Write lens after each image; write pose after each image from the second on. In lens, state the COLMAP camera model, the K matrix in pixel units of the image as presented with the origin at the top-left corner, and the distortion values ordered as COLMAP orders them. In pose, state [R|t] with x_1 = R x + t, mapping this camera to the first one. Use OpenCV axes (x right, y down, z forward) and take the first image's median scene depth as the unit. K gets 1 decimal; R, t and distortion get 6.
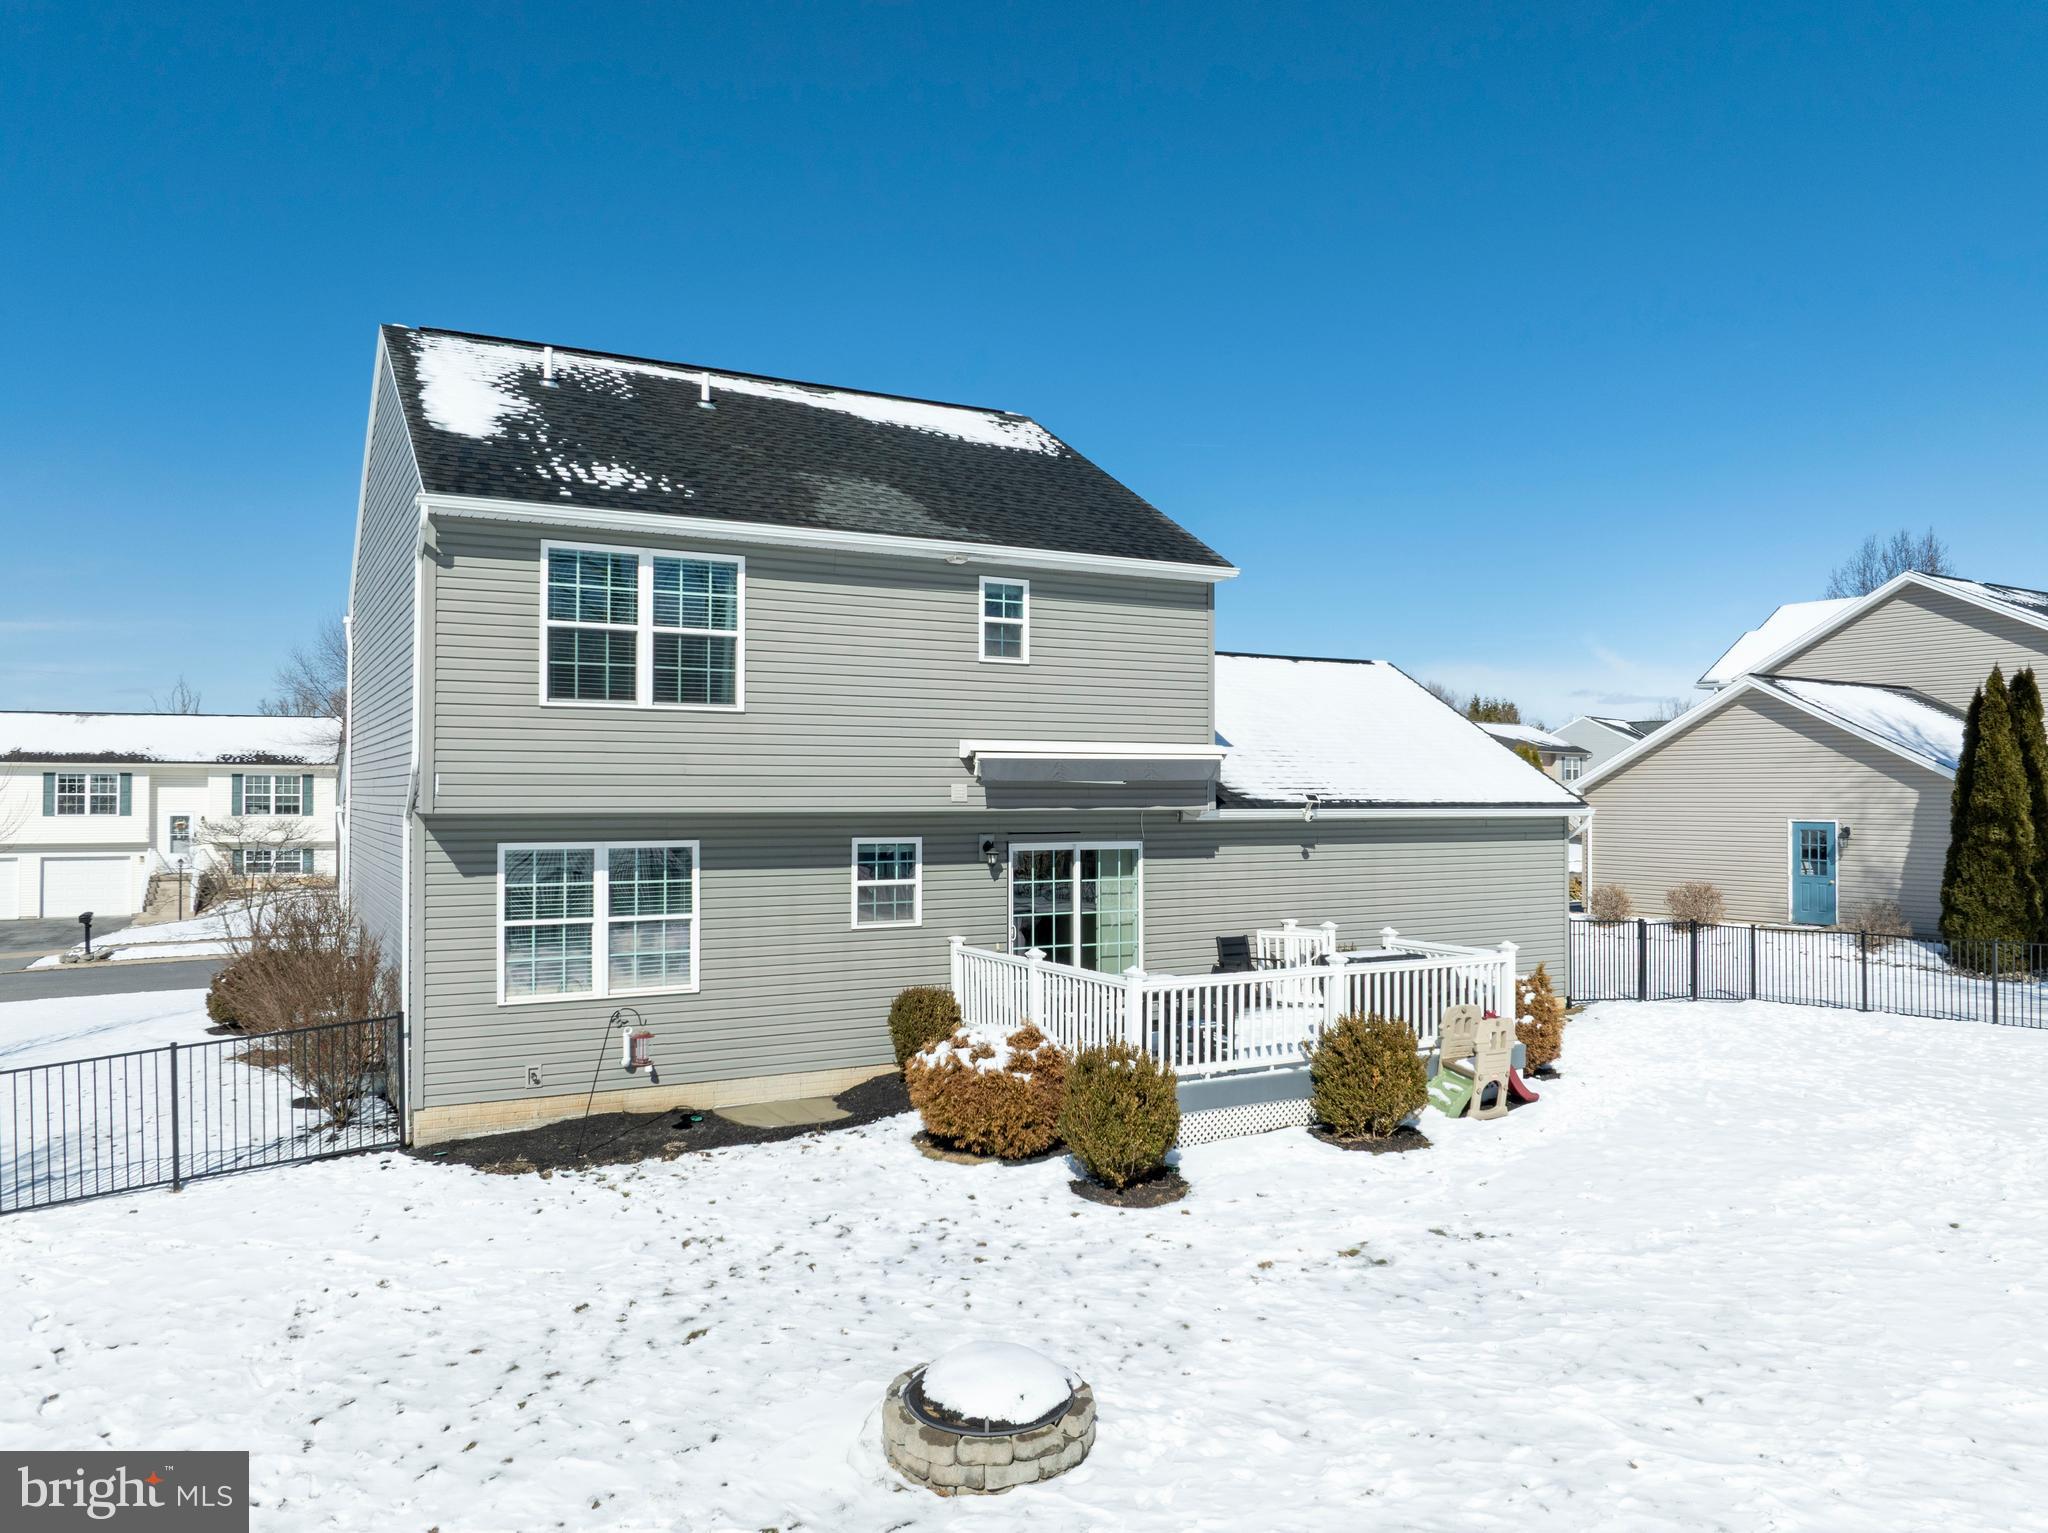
lens RADIAL K [[1431.6, 0, 1027.6], [0, 1431.6, 760.3], [0, 0, 1]] dist [-0.016888, -0.036132]
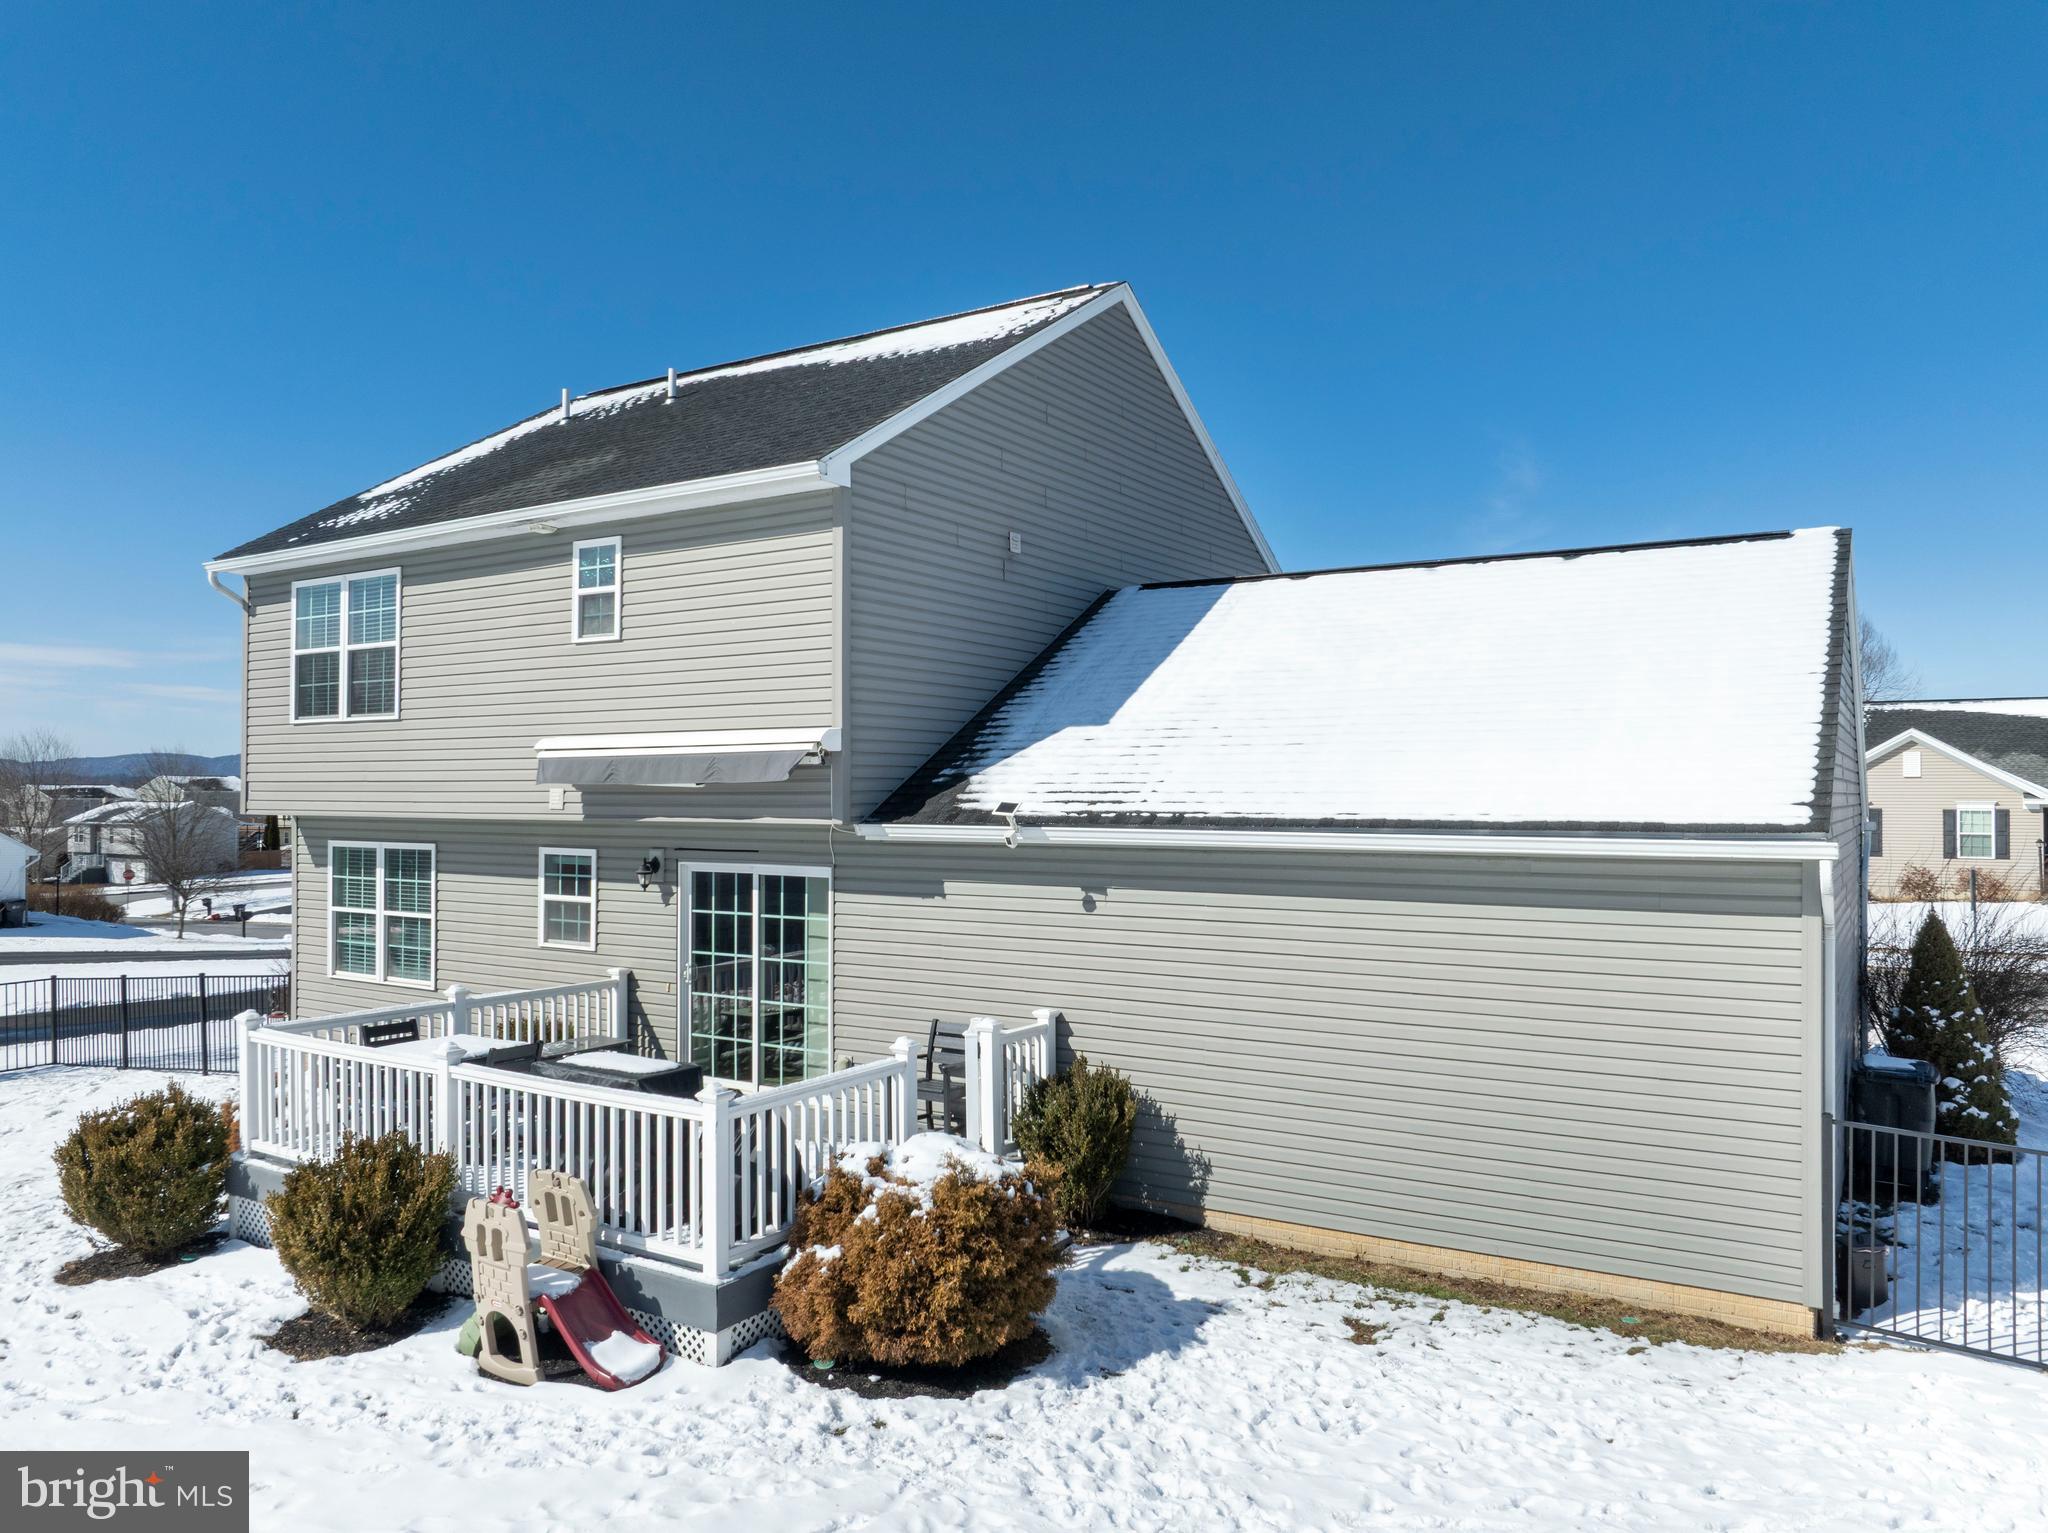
lens RADIAL K [[1431.6, 0, 1027.6], [0, 1431.6, 760.3], [0, 0, 1]] dist [-0.016888, -0.036132]
pose [[0.484013, -0.021283, -0.874802, 0.836161], [0.019566, 0.999717, -0.013497, 0.016784], [0.874842, -0.010584, 0.484293, 0.829292]]
